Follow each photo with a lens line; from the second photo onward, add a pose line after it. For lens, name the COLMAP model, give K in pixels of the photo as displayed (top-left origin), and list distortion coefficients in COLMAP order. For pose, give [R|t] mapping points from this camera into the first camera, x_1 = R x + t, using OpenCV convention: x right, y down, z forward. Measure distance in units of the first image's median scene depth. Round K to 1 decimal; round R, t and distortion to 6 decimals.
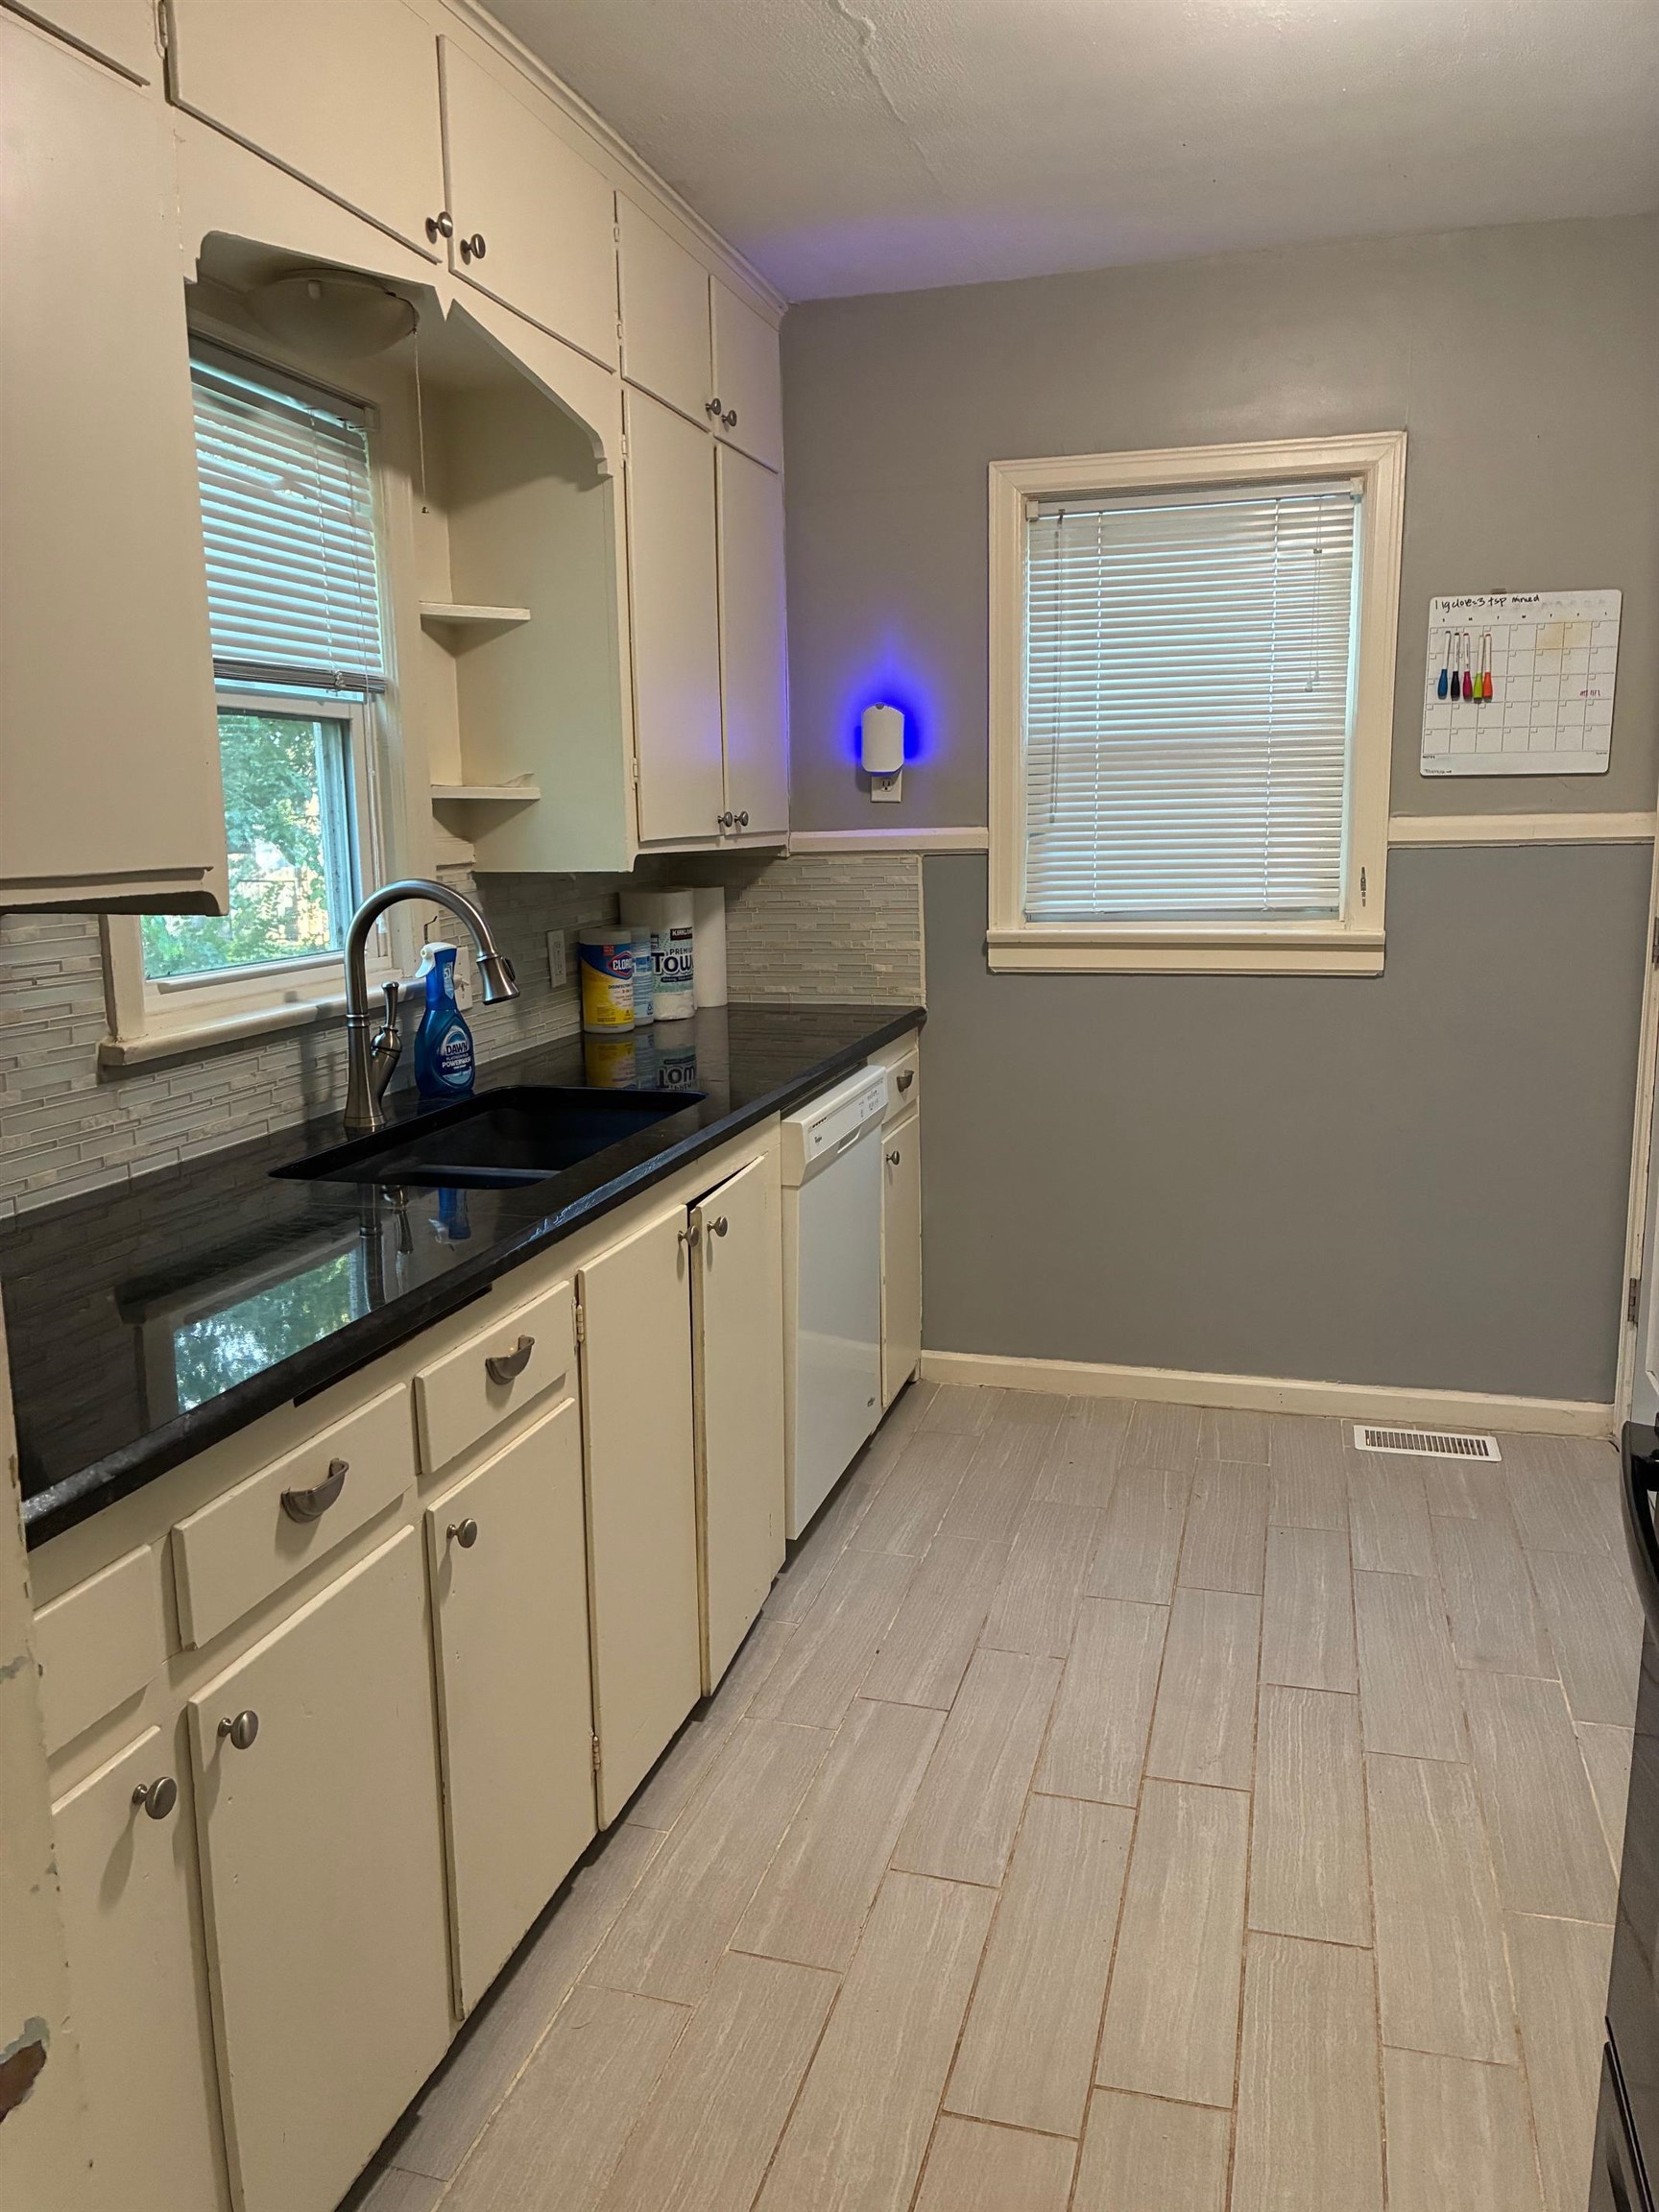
lens RADIAL K [[1668.5, 0, 825.6], [0, 1668.5, 1103.5], [0, 0, 1]] dist [0.055391, -0.085639]
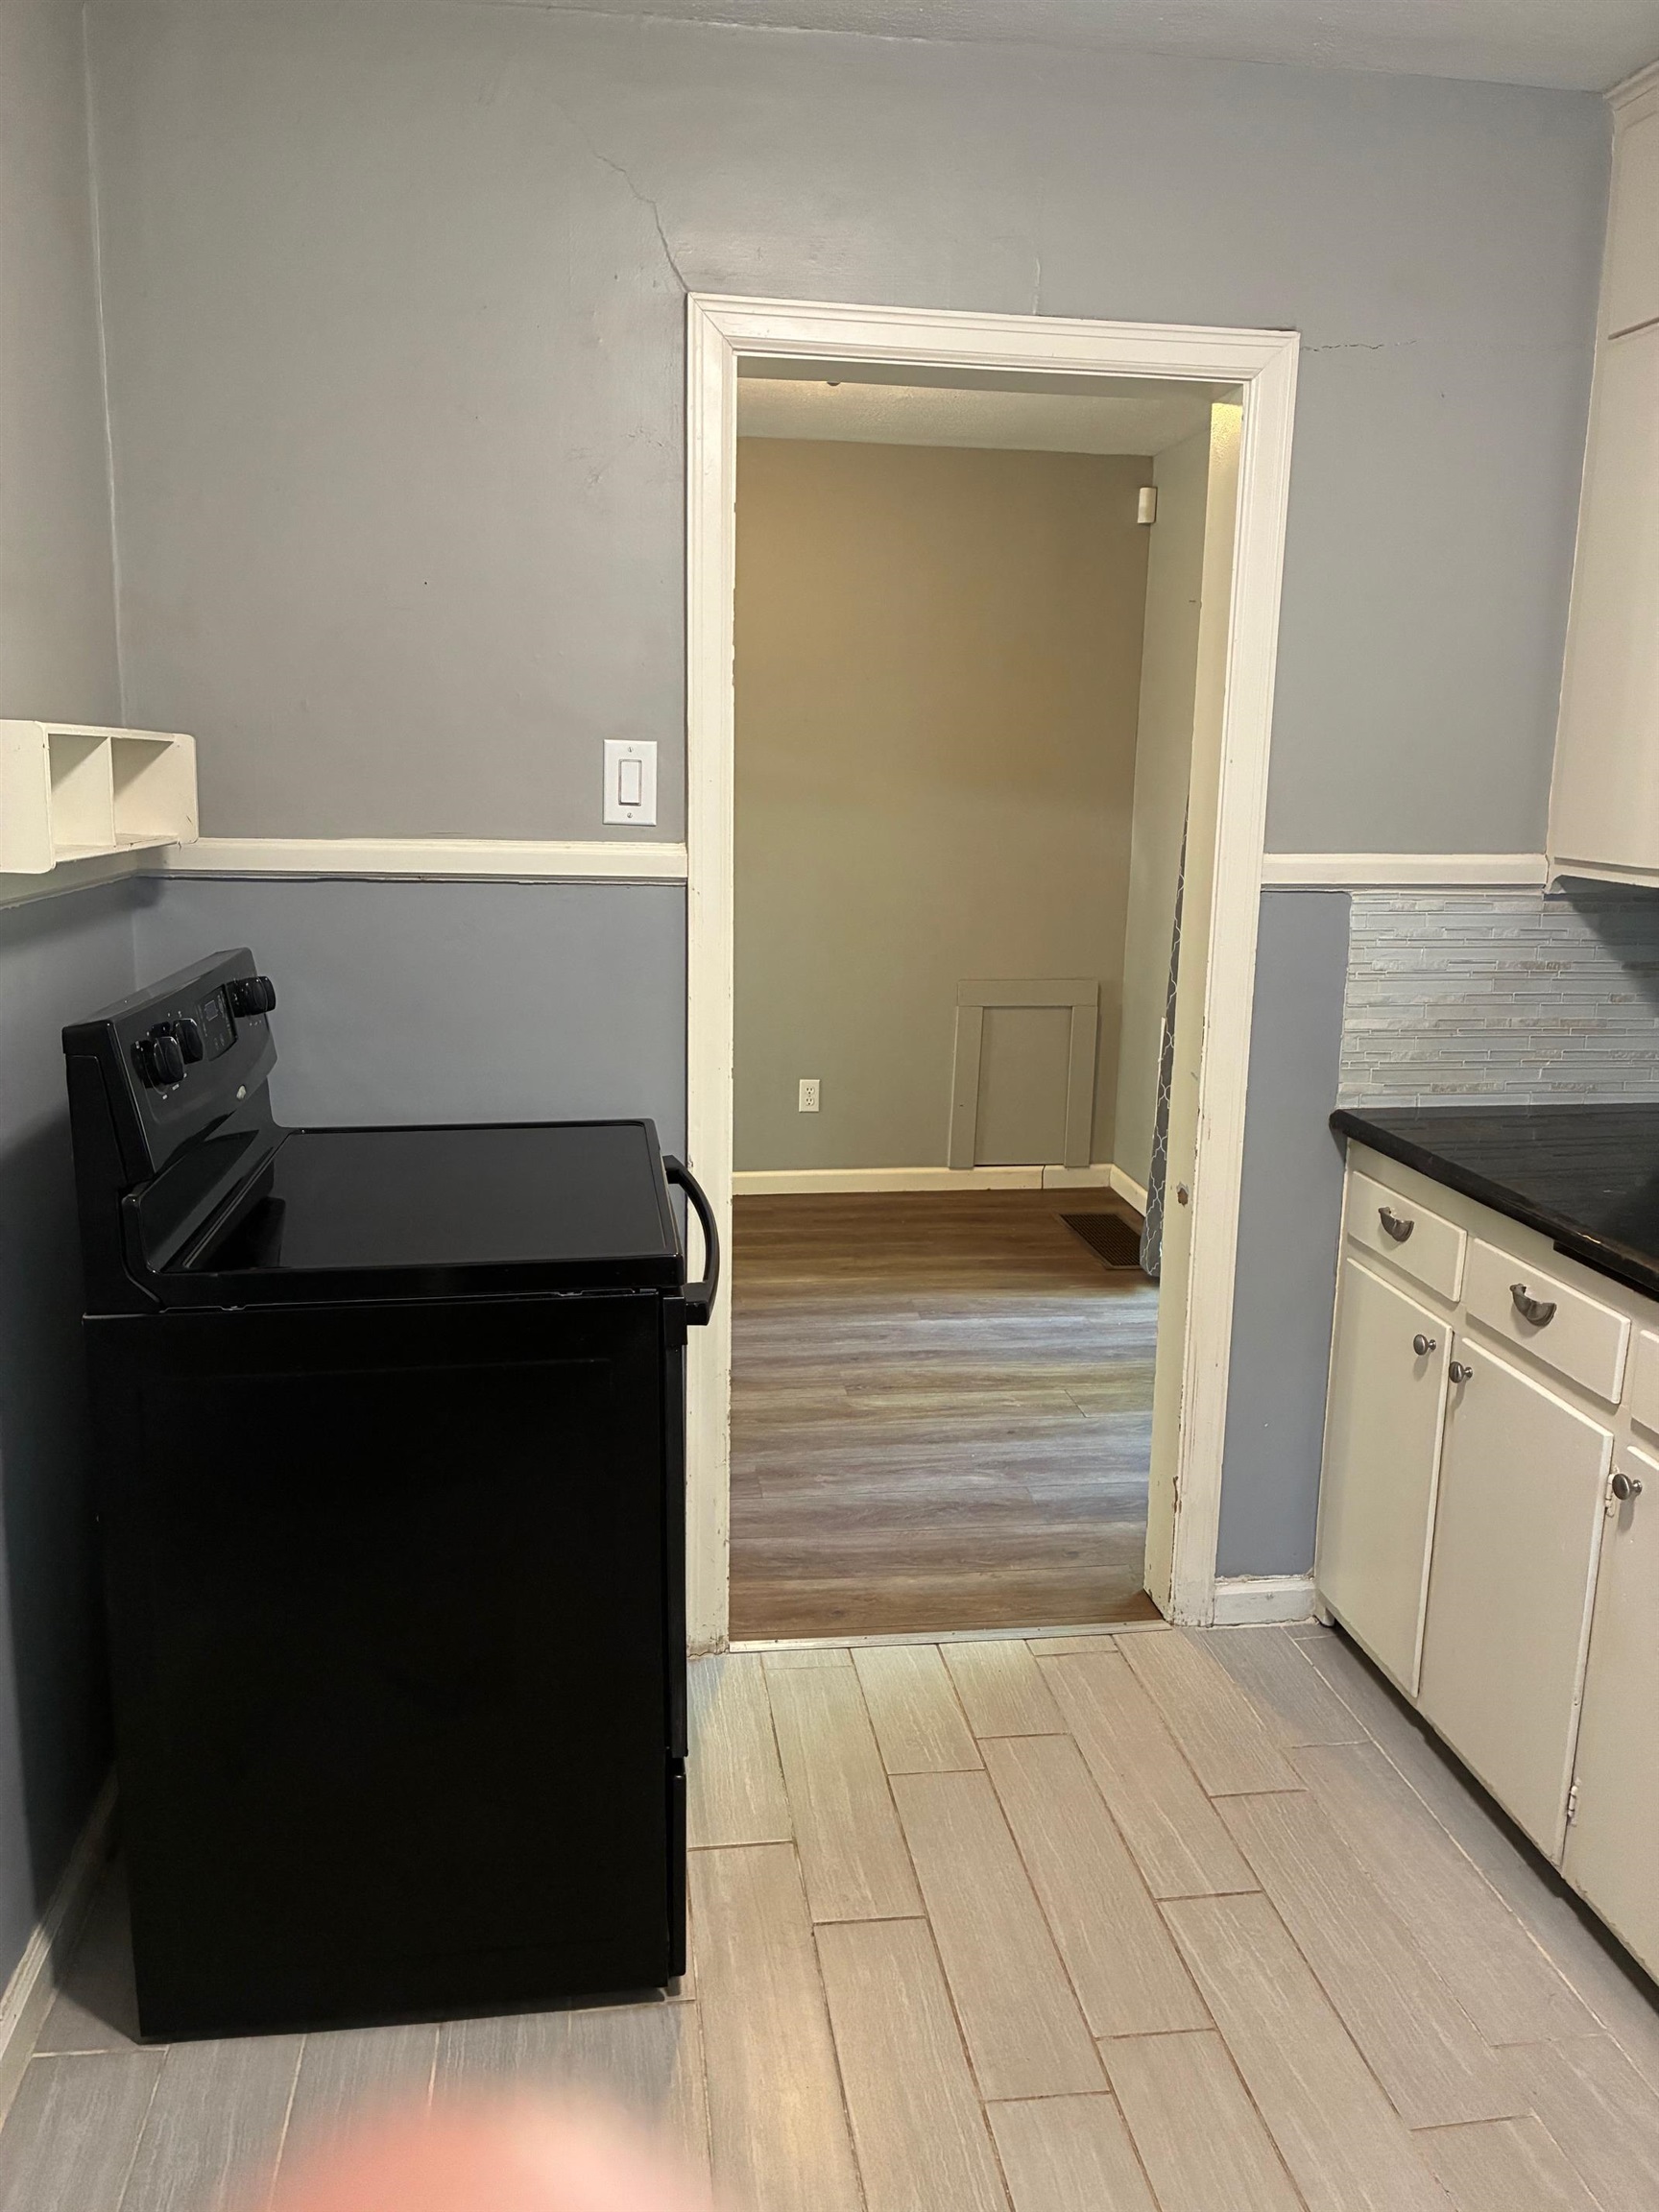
lens RADIAL K [[1668.5, 0, 825.6], [0, 1668.5, 1103.5], [0, 0, 1]] dist [0.055391, -0.085639]
pose [[-0.915012, 0.081861, -0.395034, 0.704064], [-0.071616, 0.930684, 0.358745, -0.352789], [0.397020, 0.356546, -0.845725, 1.649885]]
